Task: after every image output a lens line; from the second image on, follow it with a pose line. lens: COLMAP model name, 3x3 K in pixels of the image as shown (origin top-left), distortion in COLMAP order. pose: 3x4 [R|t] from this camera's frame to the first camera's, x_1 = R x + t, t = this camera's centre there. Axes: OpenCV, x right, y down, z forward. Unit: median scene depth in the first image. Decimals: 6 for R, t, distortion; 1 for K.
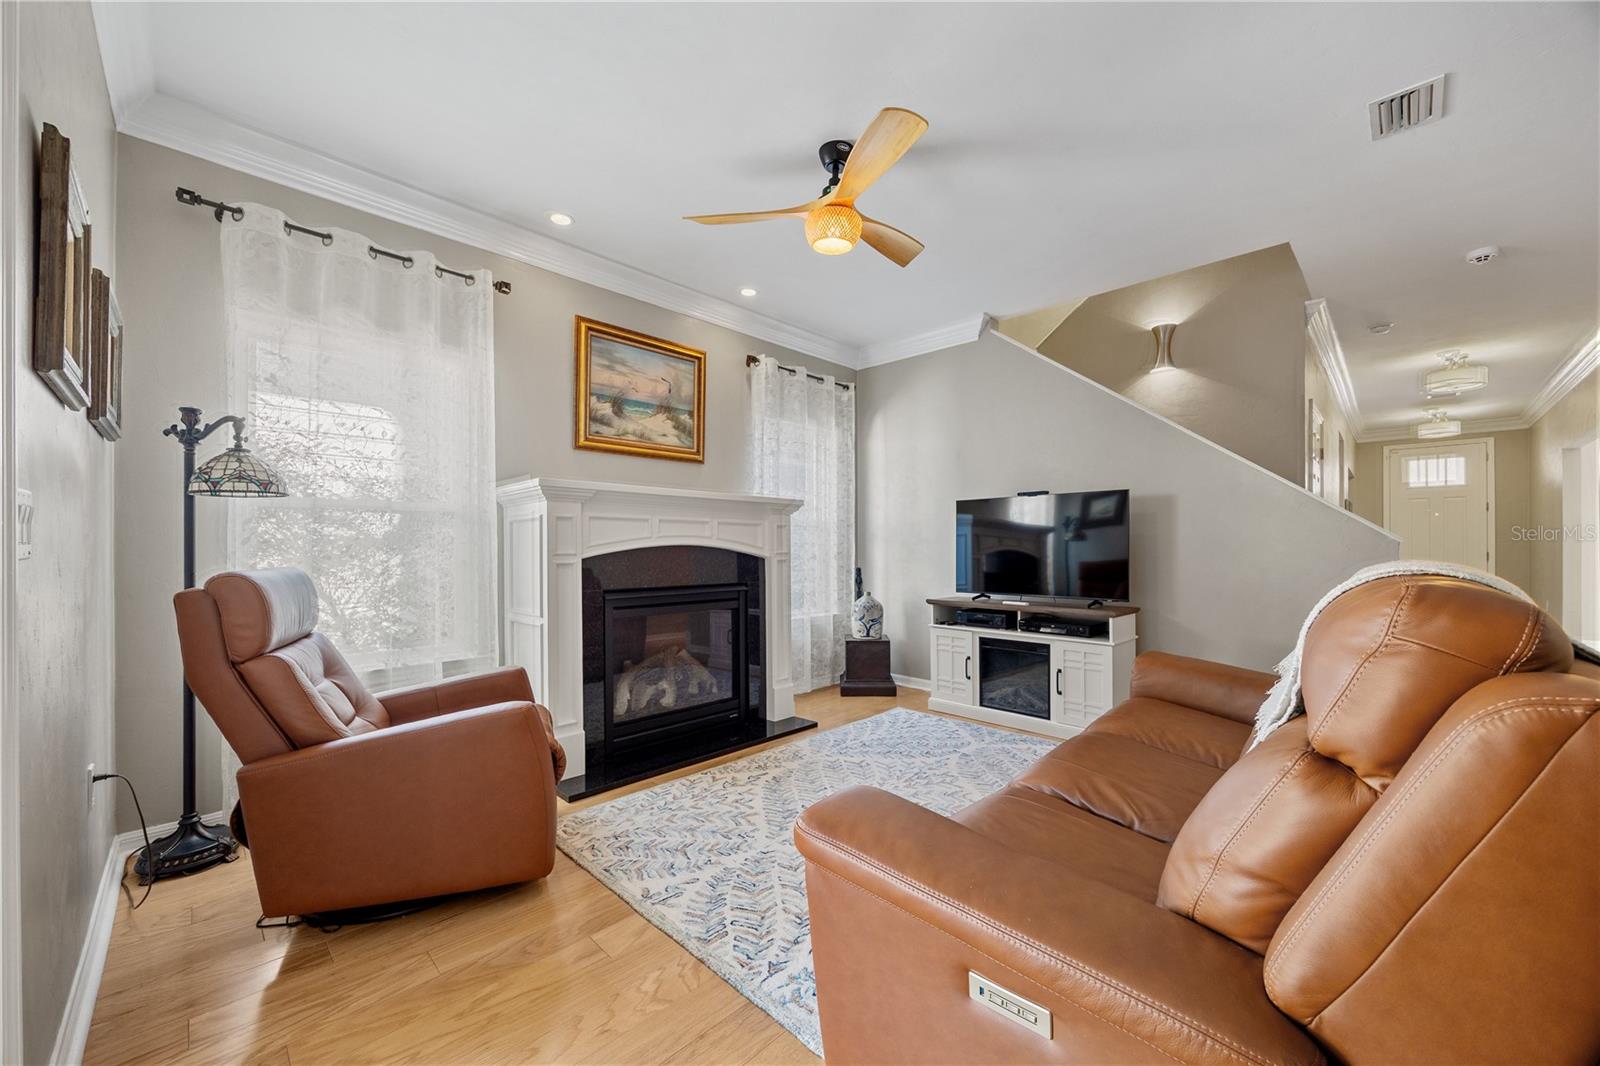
lens RADIAL K [[626.4, 0, 822.0], [0, 626.4, 536.2], [0, 0, 1]] dist [0.000167, -0.000083]
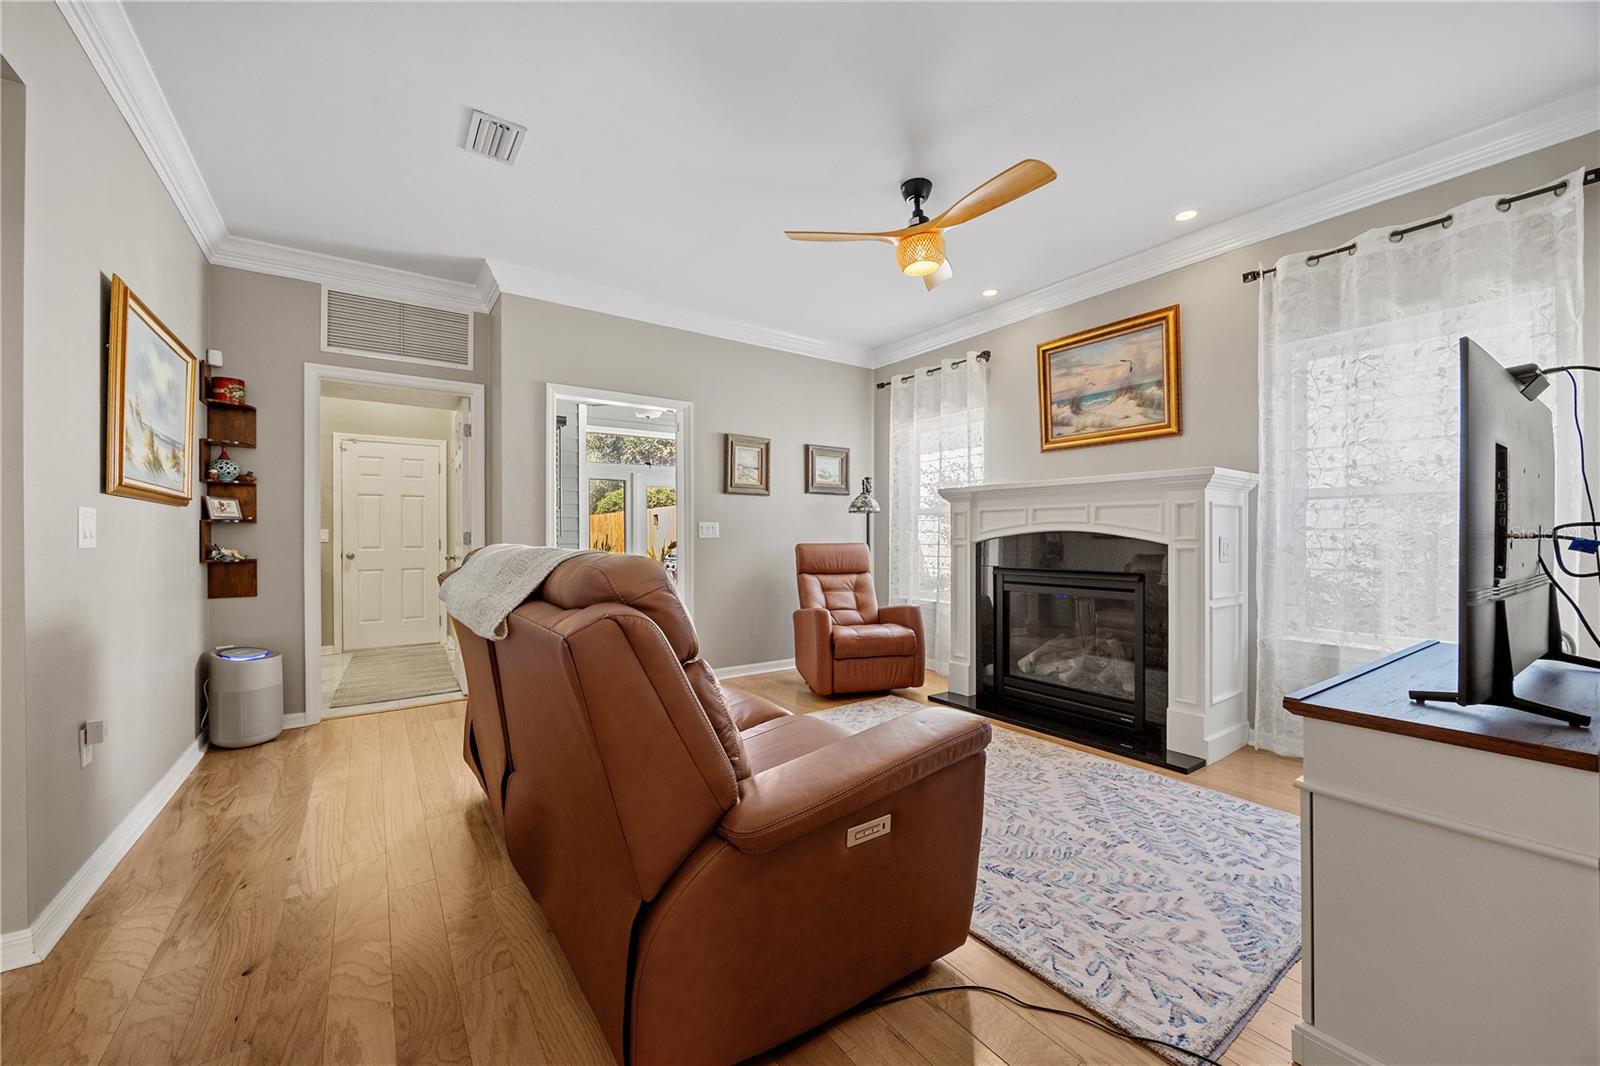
lens RADIAL K [[626.4, 0, 822.0], [0, 626.4, 536.2], [0, 0, 1]] dist [0.000167, -0.000083]
pose [[-0.191650, -0.021441, -0.981229, 0.834071], [-0.004176, 0.999770, -0.021030, 0.047873], [0.981454, 0.000068, -0.191696, 0.768959]]
